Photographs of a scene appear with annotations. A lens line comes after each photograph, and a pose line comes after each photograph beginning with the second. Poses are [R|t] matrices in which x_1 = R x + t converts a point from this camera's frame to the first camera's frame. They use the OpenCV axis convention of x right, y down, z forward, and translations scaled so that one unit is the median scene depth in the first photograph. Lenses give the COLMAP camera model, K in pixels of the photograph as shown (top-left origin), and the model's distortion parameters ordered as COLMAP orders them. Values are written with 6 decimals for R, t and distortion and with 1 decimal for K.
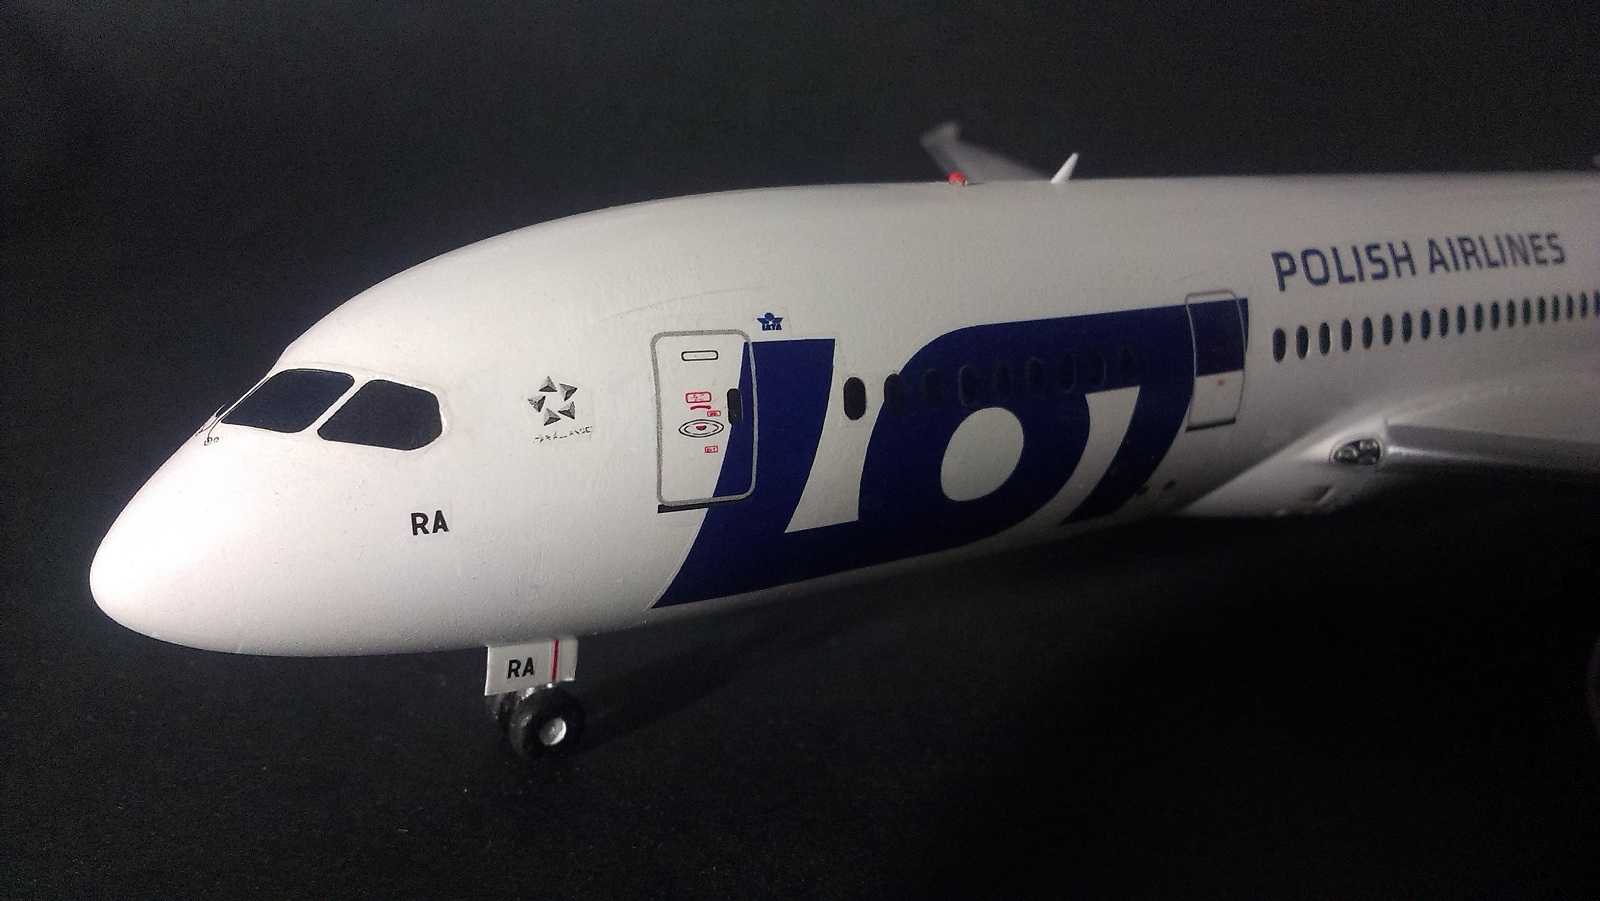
lens RADIAL K [[1332.6, 0, 800.0], [0, 1332.6, 450.5], [0, 0, 1]] dist [0.158291, -0.470927]
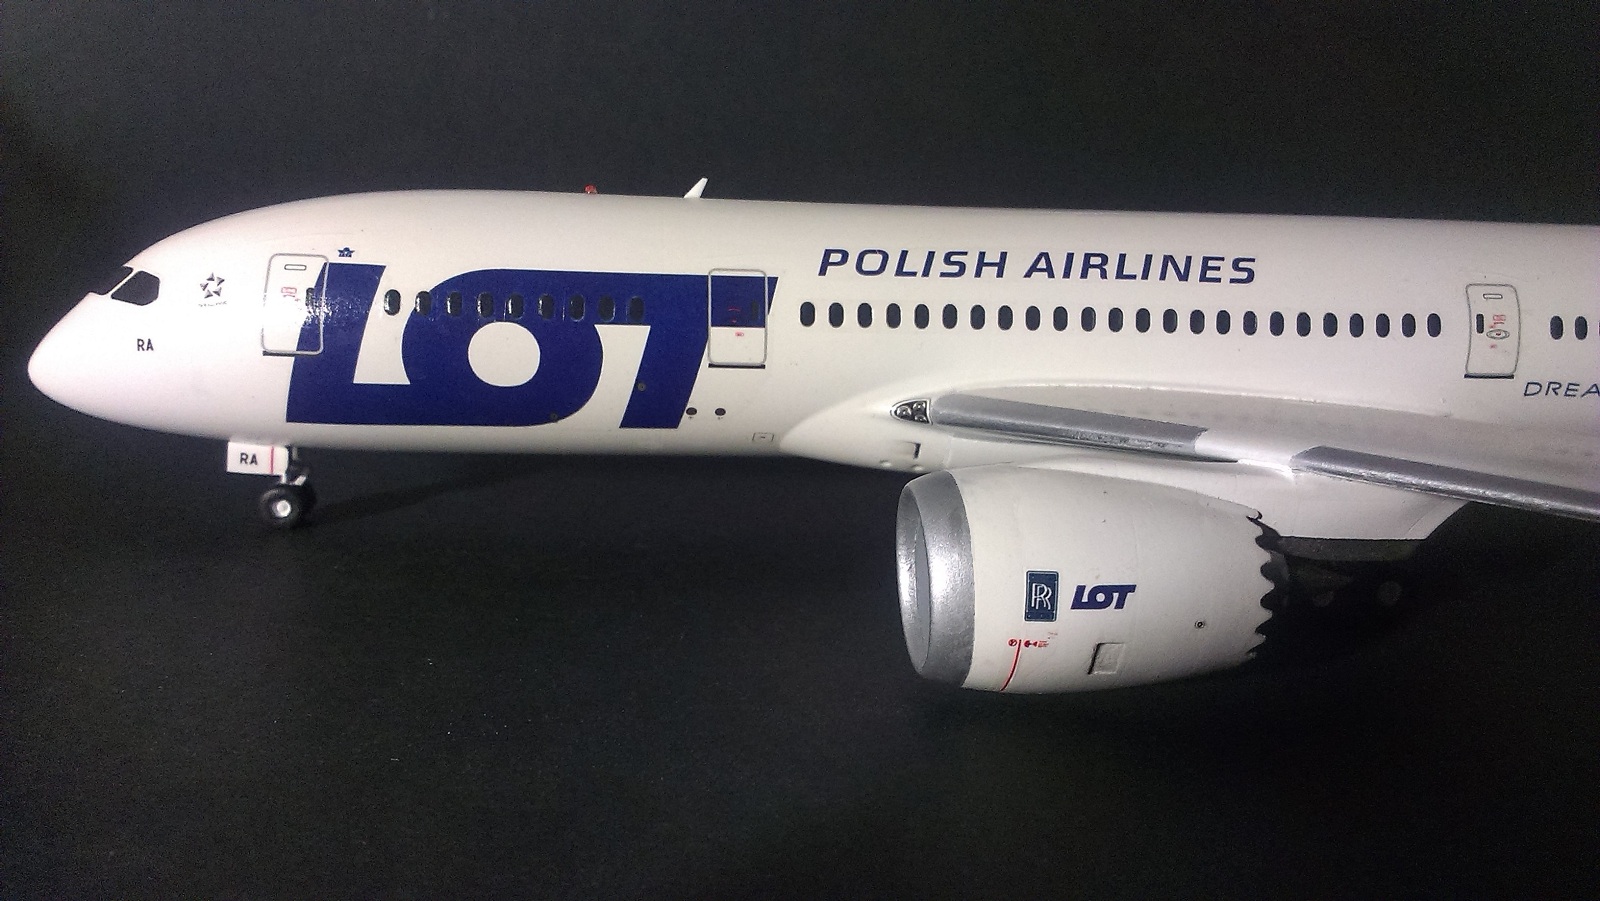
lens RADIAL K [[1332.6, 0, 800.0], [0, 1332.6, 450.5], [0, 0, 1]] dist [0.158291, -0.470927]
pose [[0.879119, 0.074304, -0.470775, 1.218366], [-0.124855, 0.989181, -0.077027, 0.196666], [0.459958, 0.126494, 0.878884, -0.186351]]
